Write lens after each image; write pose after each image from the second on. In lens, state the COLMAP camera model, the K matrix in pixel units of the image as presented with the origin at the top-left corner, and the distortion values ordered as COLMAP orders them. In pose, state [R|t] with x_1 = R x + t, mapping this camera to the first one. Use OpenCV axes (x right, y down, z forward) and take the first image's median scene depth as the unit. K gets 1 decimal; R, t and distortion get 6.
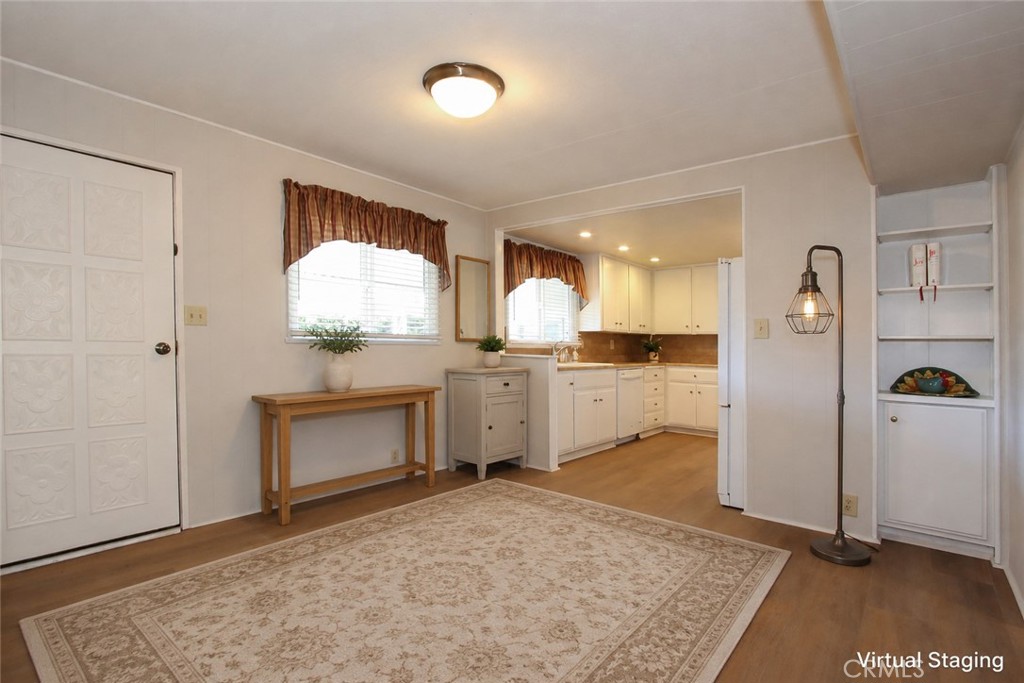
lens RADIAL K [[497.9, 0, 512.0], [0, 497.9, 341.5], [0, 0, 1]] dist [-0.001659, 0.000401]
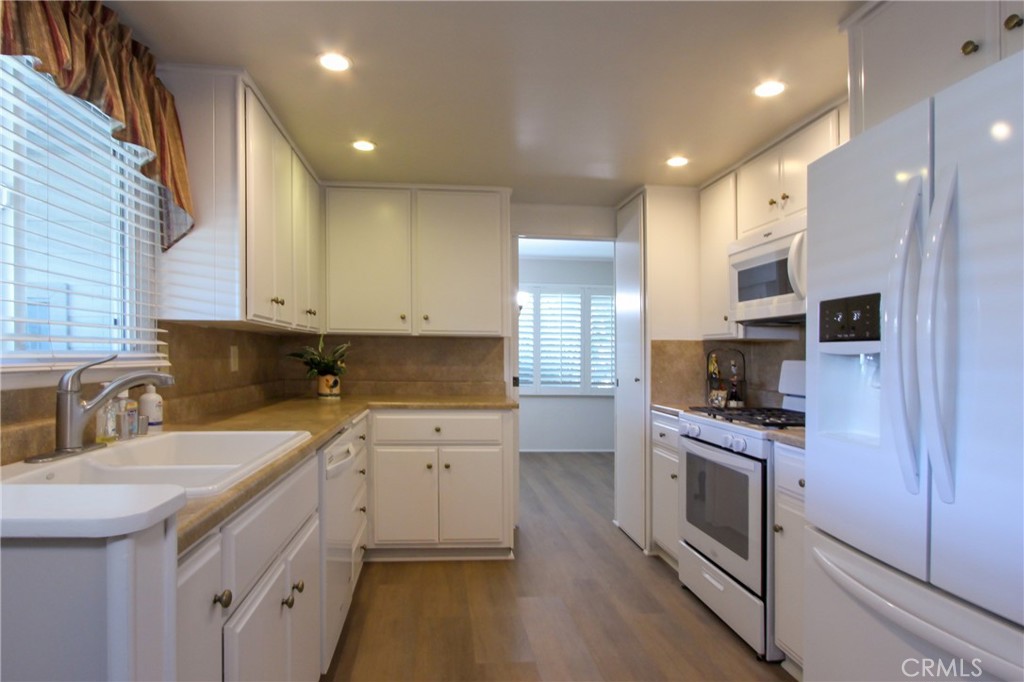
lens RADIAL K [[630.8, 0, 512.0], [0, 630.8, 341.0], [0, 0, 1]] dist [-0.003740, -0.000417]
pose [[0.717714, 0.007416, 0.696299, 0.022588], [-0.001821, 0.999960, -0.008773, -0.004261], [-0.696336, 0.005029, 0.717699, 0.532810]]
